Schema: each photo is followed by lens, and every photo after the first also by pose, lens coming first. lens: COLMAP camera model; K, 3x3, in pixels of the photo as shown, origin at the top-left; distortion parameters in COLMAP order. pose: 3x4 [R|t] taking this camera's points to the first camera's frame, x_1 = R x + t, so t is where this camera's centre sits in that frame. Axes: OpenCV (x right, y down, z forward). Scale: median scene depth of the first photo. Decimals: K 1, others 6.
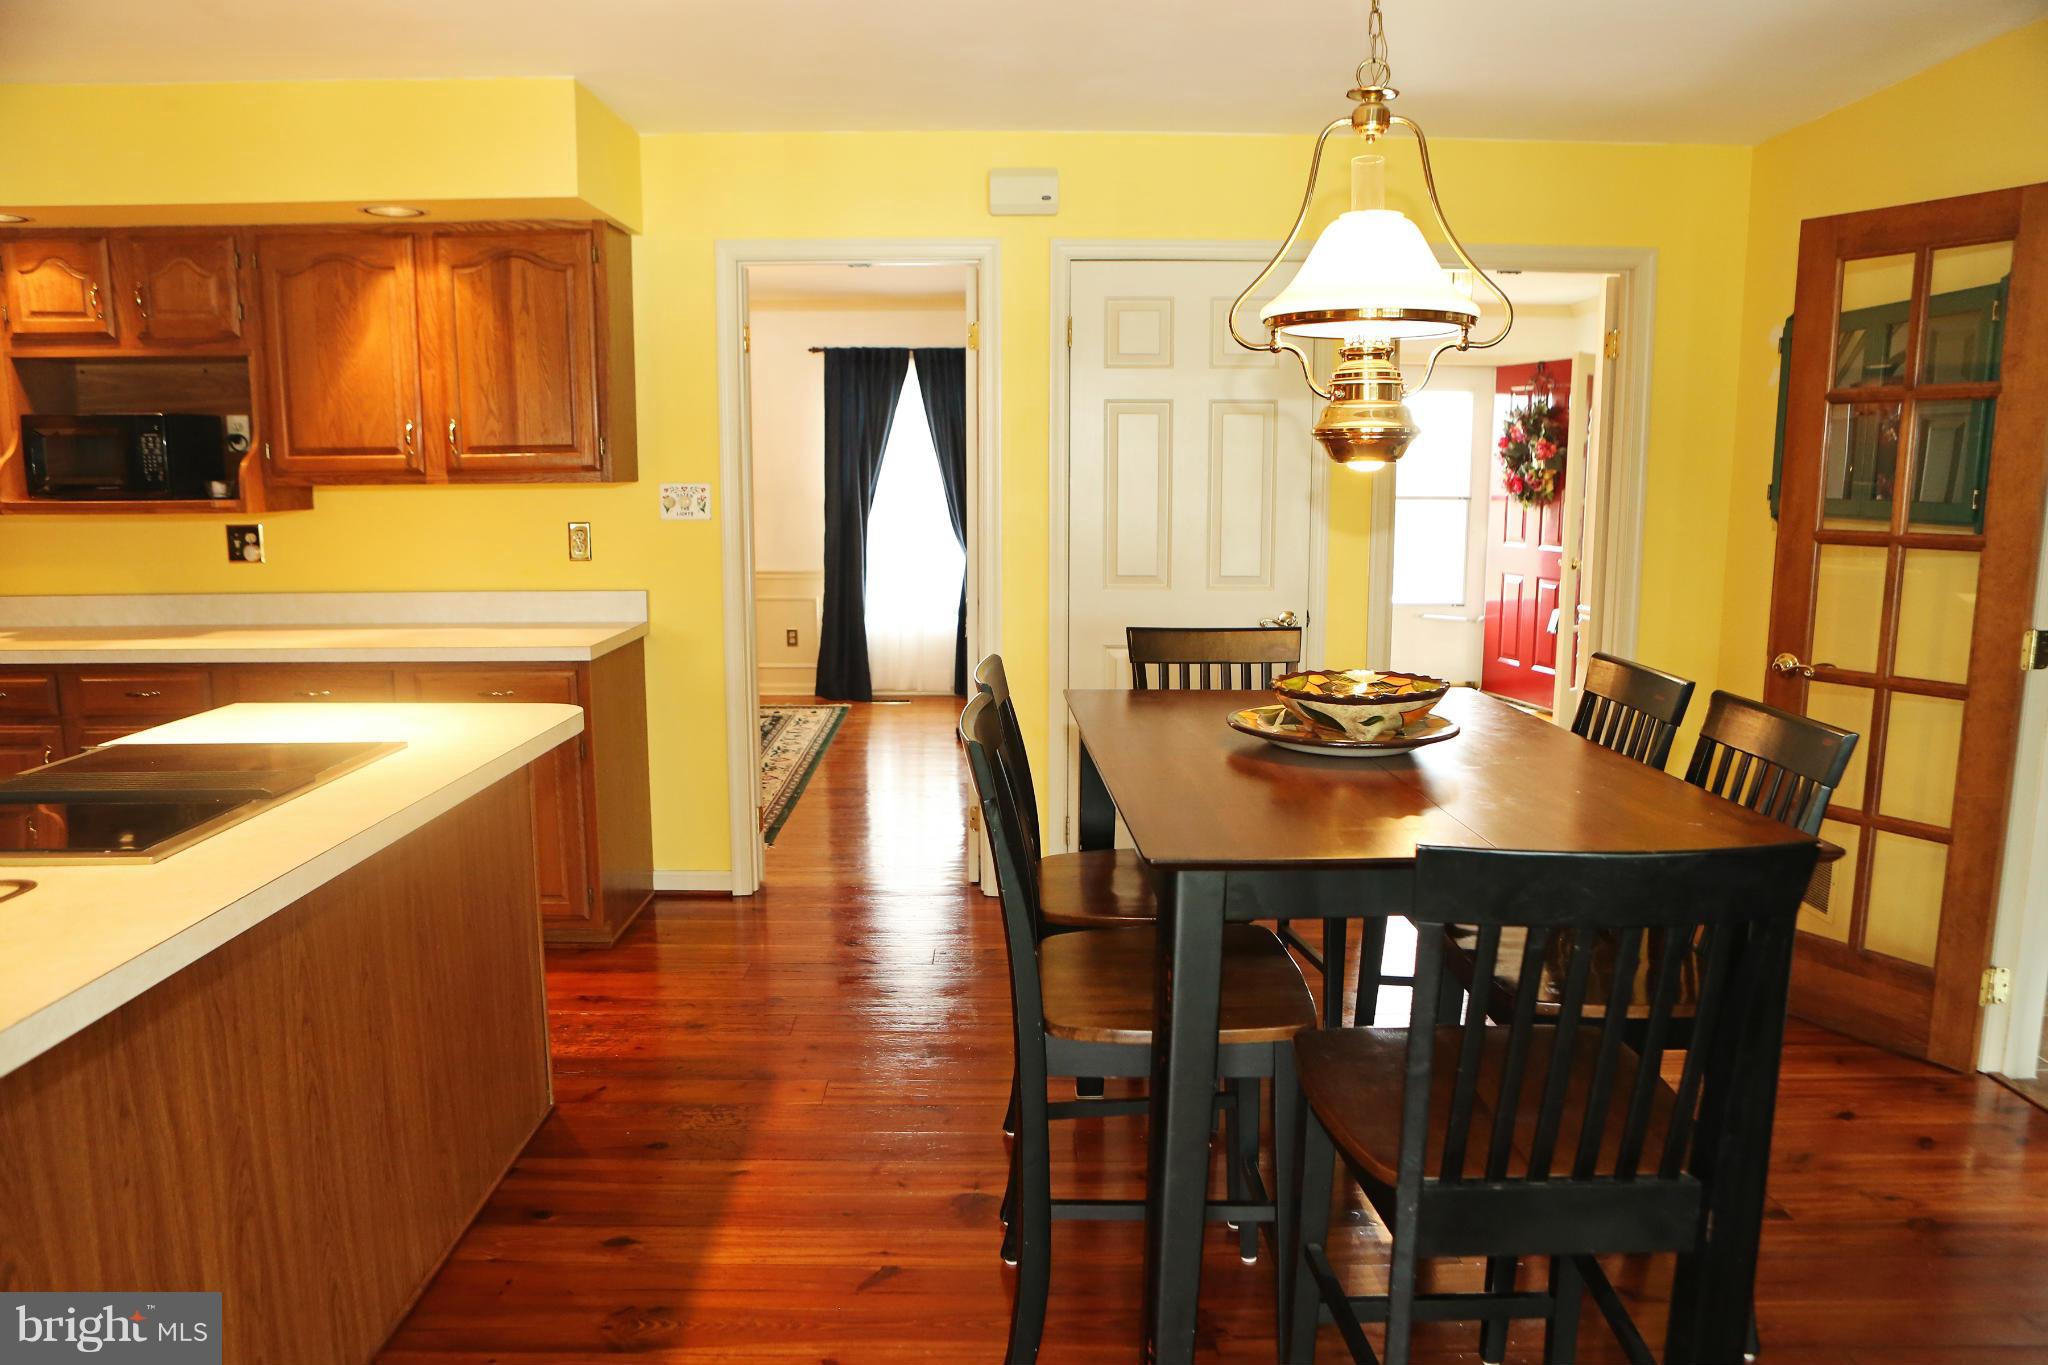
lens RADIAL K [[1414.0, 0, 1024.6], [0, 1414.0, 698.5], [0, 0, 1]] dist [-0.103653, 0.080236]
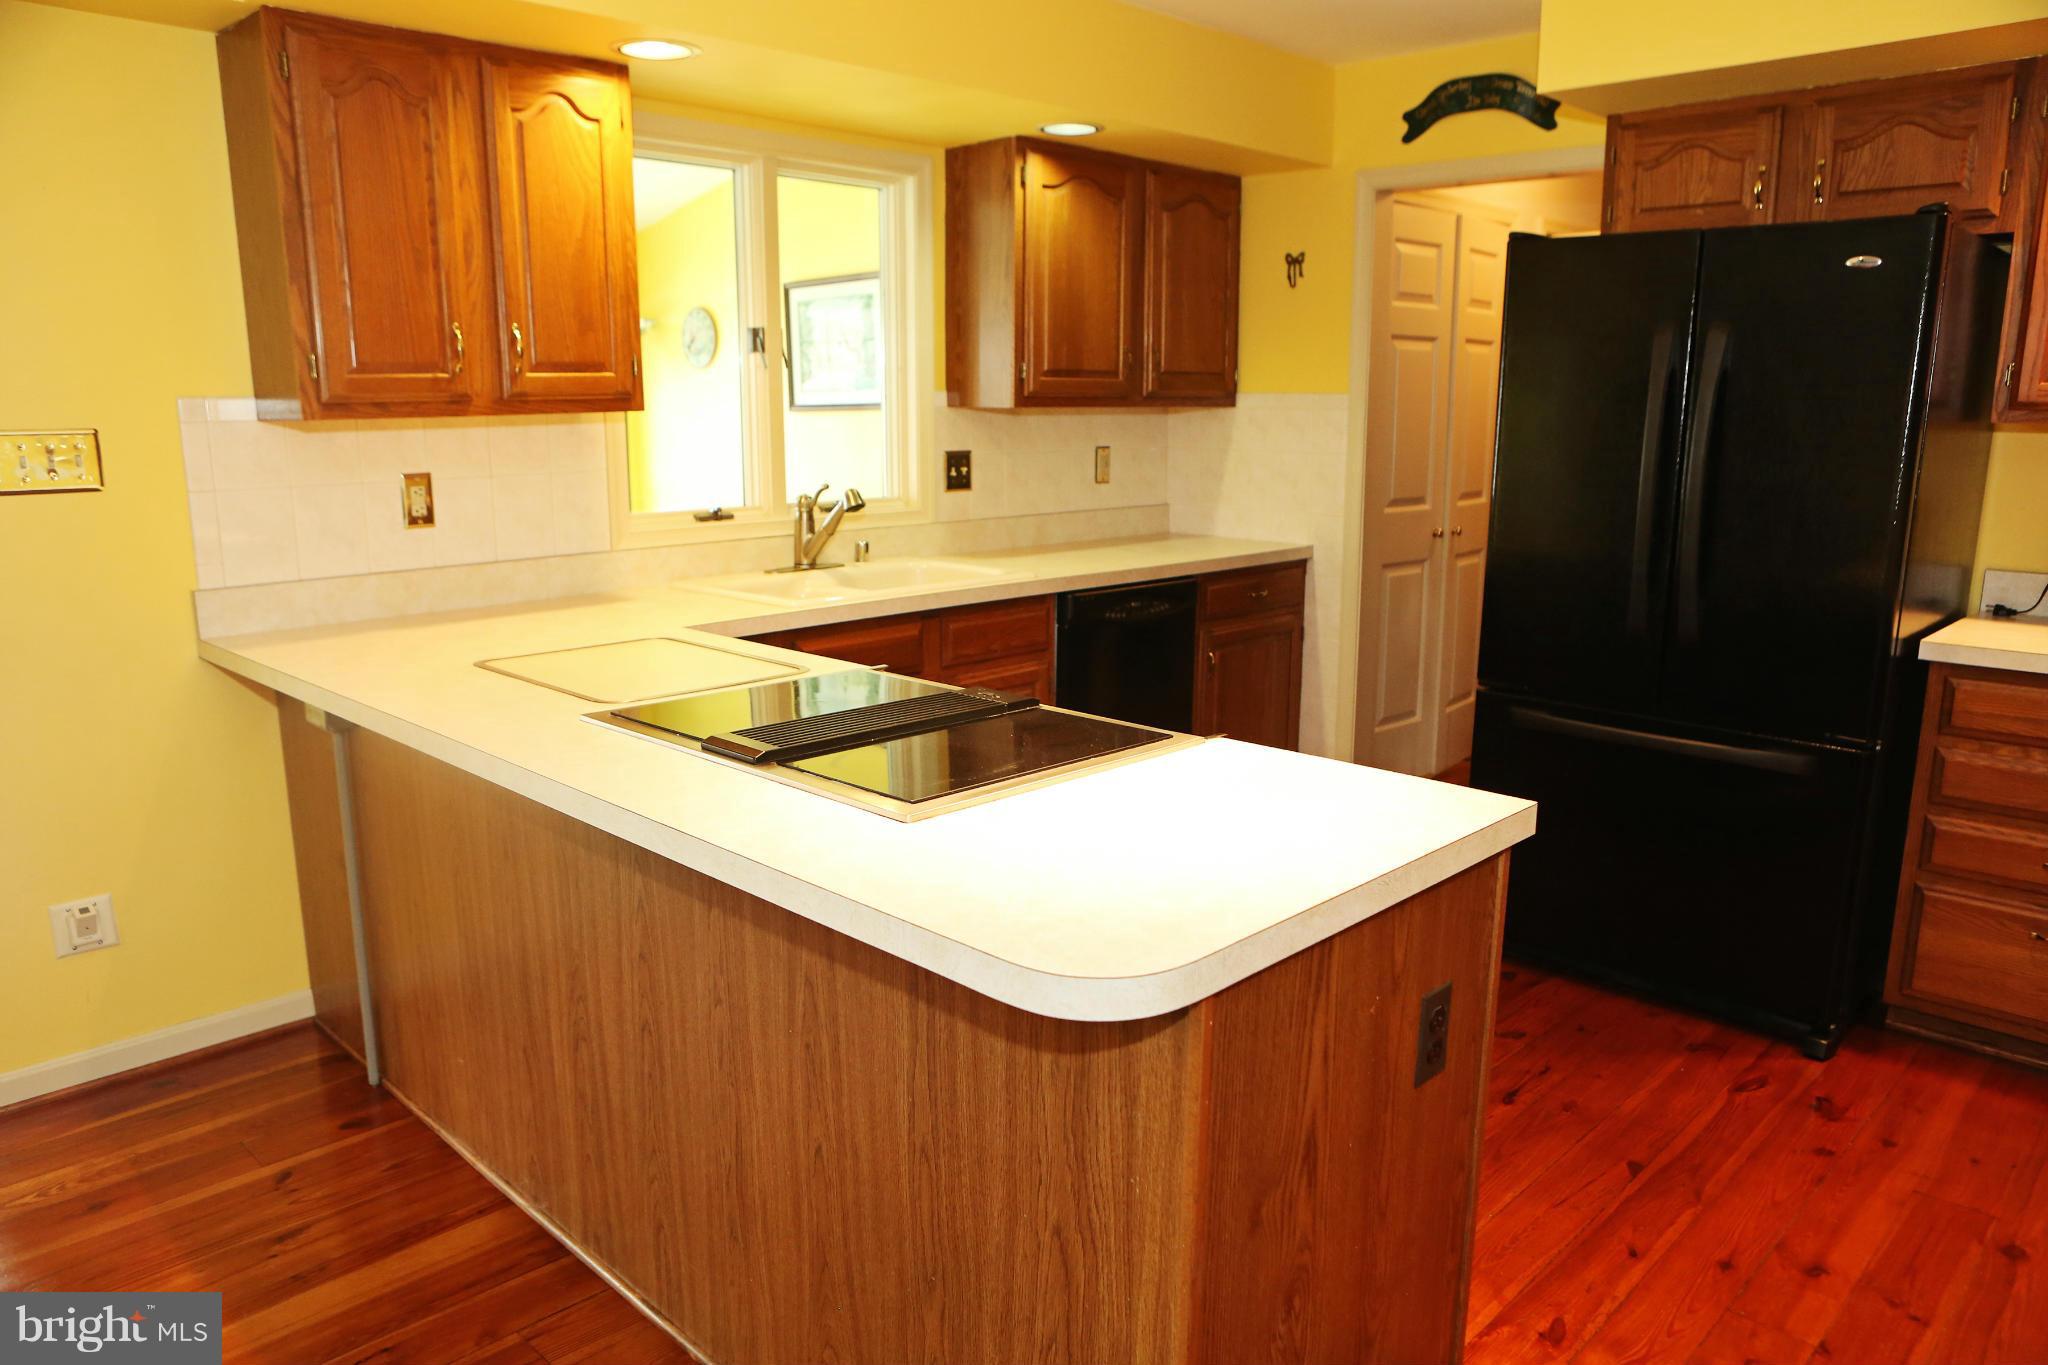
lens RADIAL K [[1414.0, 0, 1024.6], [0, 1414.0, 698.5], [0, 0, 1]] dist [-0.103653, 0.080236]
pose [[-0.703763, 0.153984, -0.693546, -0.025935], [-0.113169, 0.939464, 0.323420, -0.147526], [0.701363, 0.306100, -0.643734, 0.898305]]
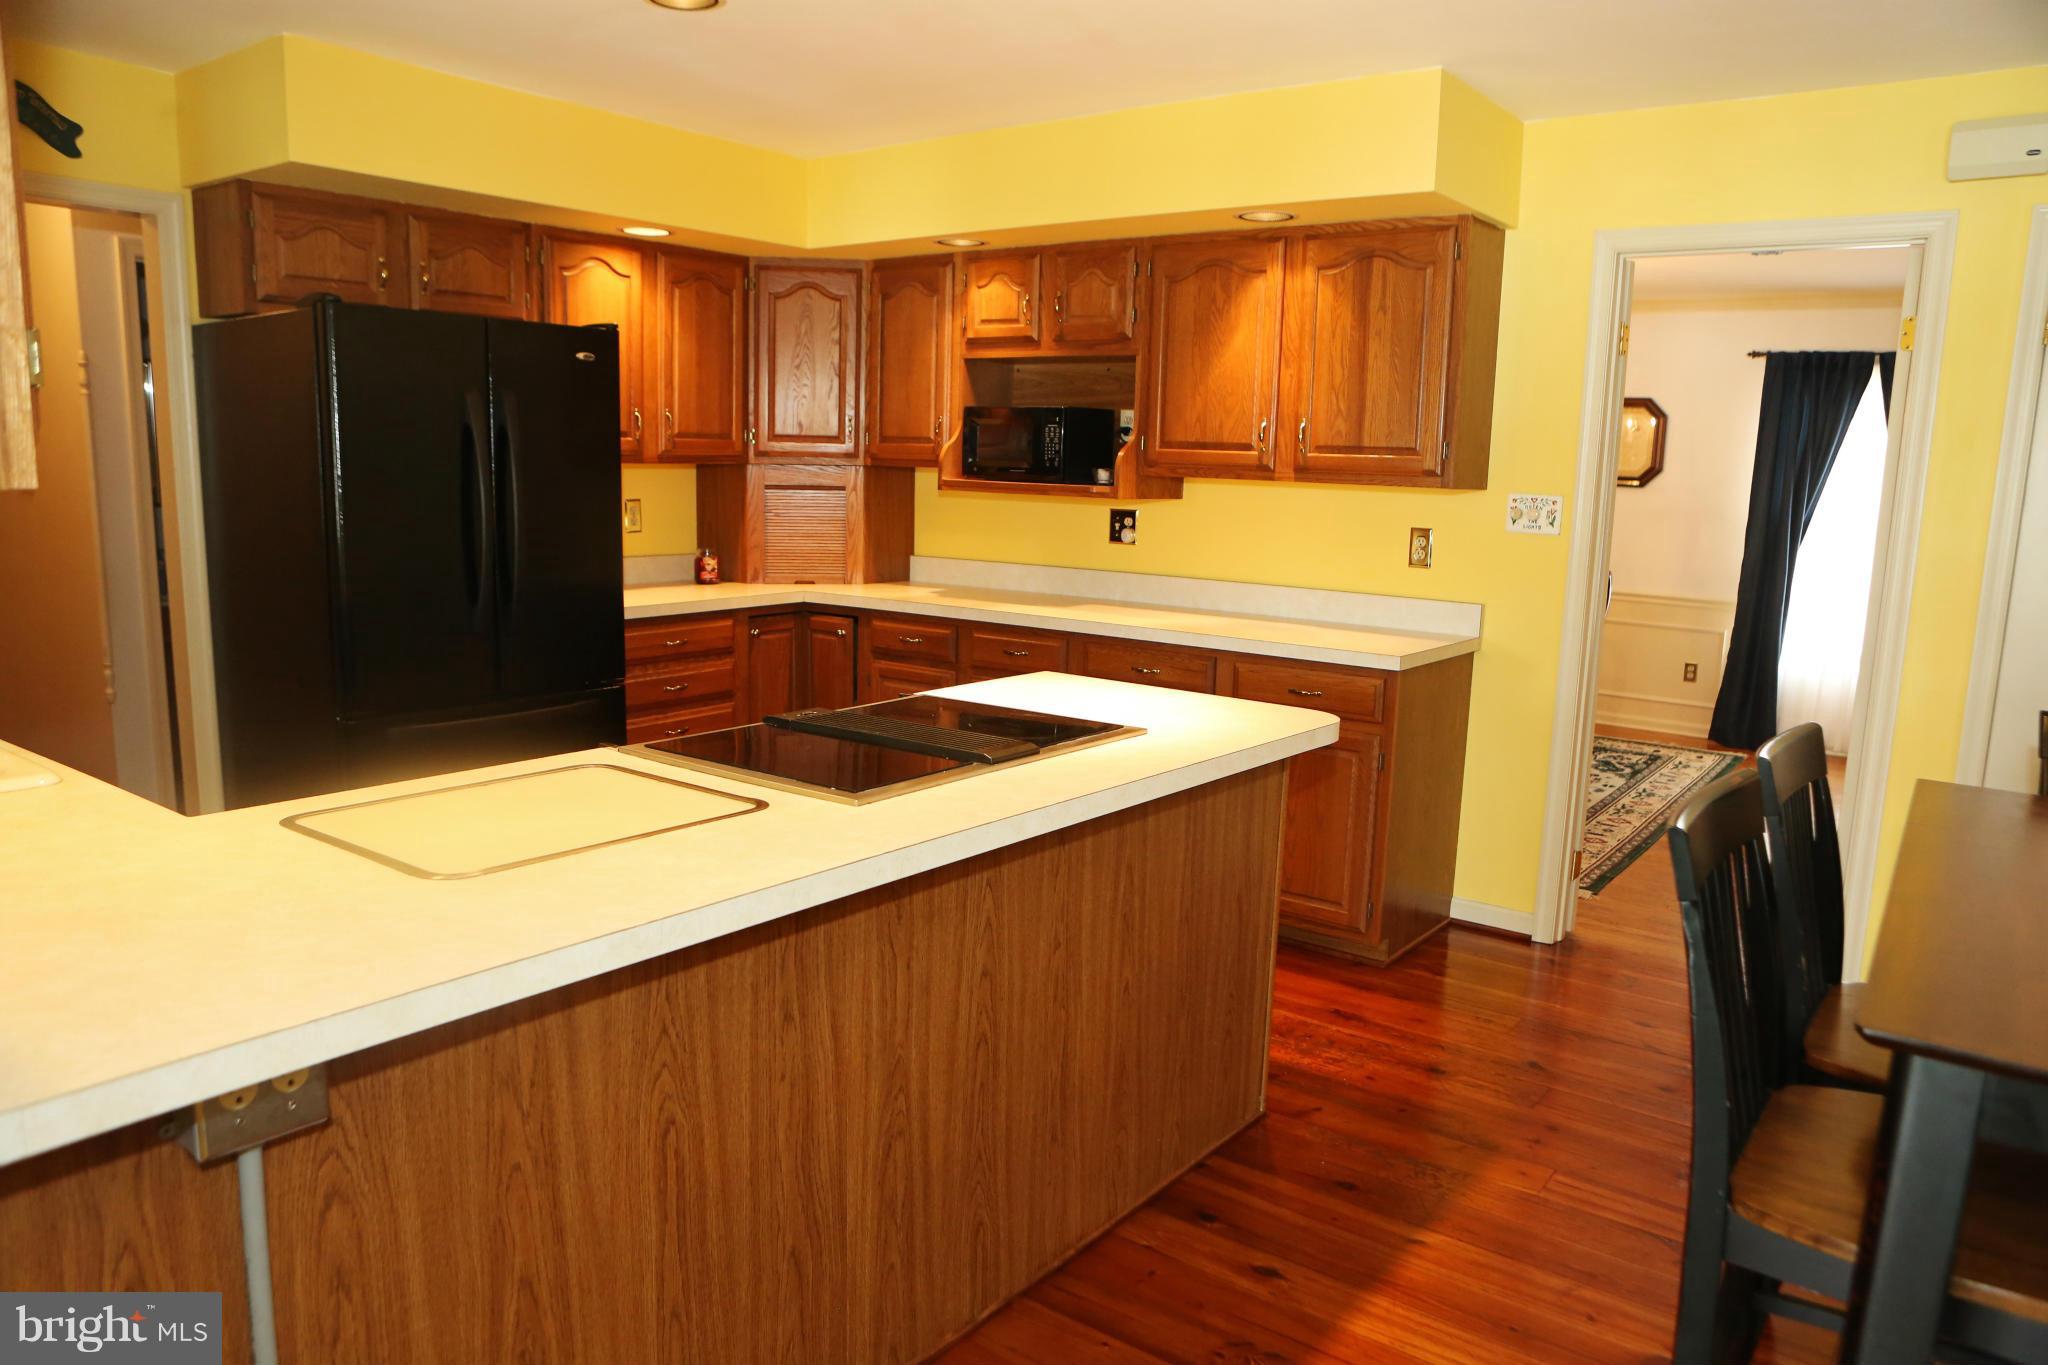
lens RADIAL K [[1414.0, 0, 1024.6], [0, 1414.0, 698.5], [0, 0, 1]] dist [-0.103653, 0.080236]
pose [[0.793584, 0.127932, -0.594860, 0.062930], [-0.130150, 0.990710, 0.039435, -0.012650], [0.594378, 0.046126, 0.802862, 0.067097]]
